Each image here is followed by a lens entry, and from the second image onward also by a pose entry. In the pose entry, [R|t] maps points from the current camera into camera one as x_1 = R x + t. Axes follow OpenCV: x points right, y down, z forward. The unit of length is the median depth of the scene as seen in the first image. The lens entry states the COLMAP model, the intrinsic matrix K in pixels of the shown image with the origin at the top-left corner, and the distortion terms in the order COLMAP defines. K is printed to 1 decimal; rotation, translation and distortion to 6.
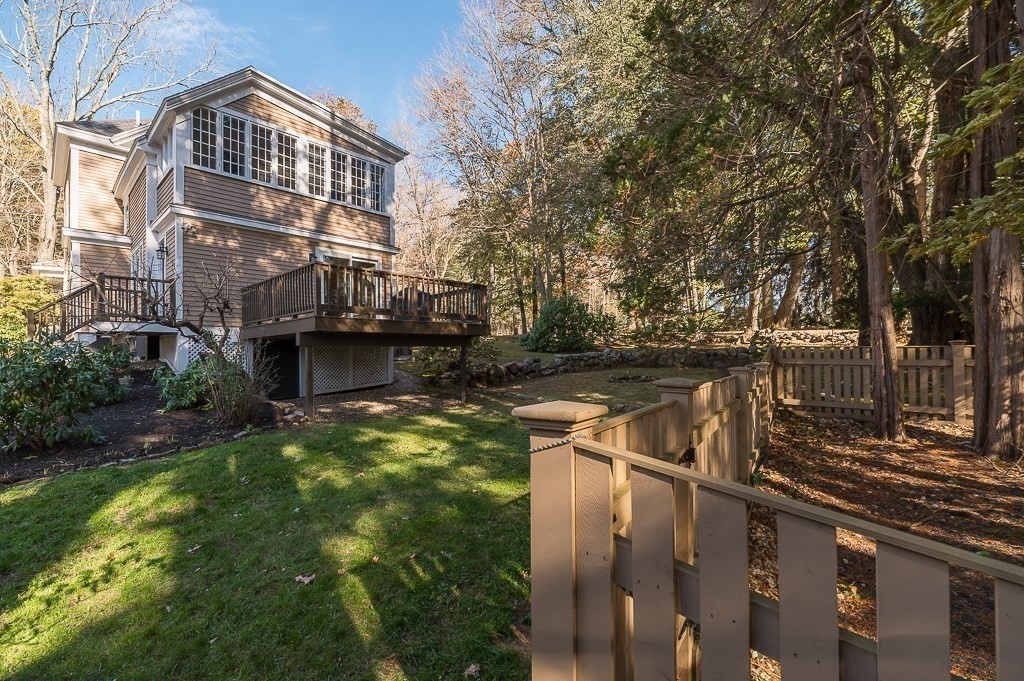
lens RADIAL K [[440.1, 0, 511.8], [0, 440.1, 355.0], [0, 0, 1]] dist [-0.000213, -0.000059]
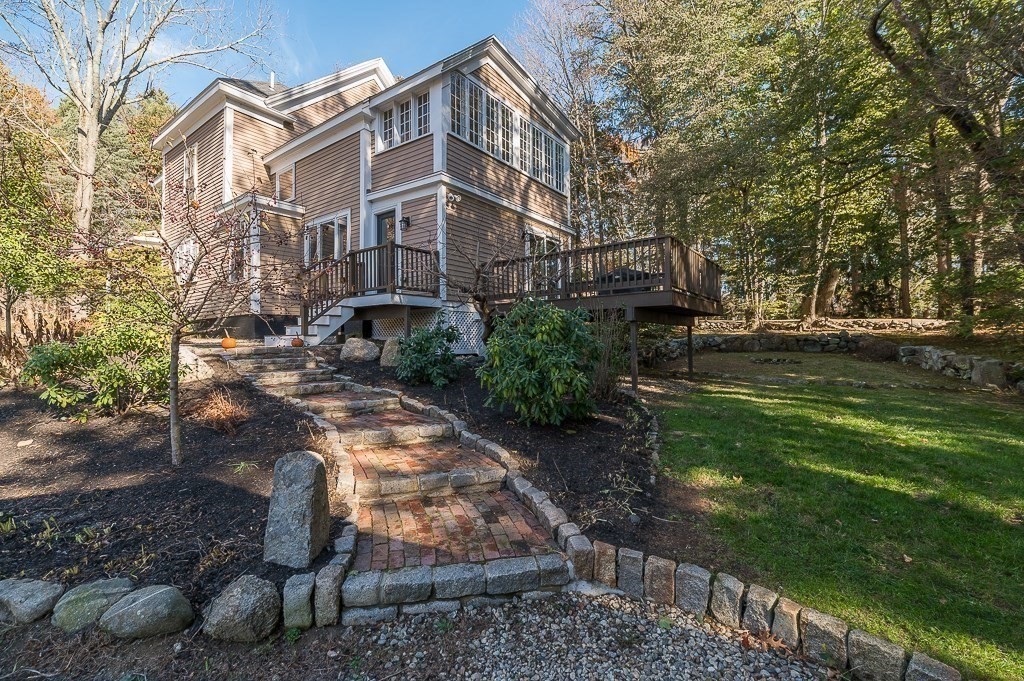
lens RADIAL K [[451.0, 0, 484.5], [0, 451.0, 342.0], [0, 0, 1]] dist [-0.000518, -0.000073]
pose [[0.996168, 0.006726, 0.087202, -0.580066], [-0.006080, 0.999952, -0.007679, 0.024548], [-0.087249, 0.007119, 0.996161, 0.015738]]
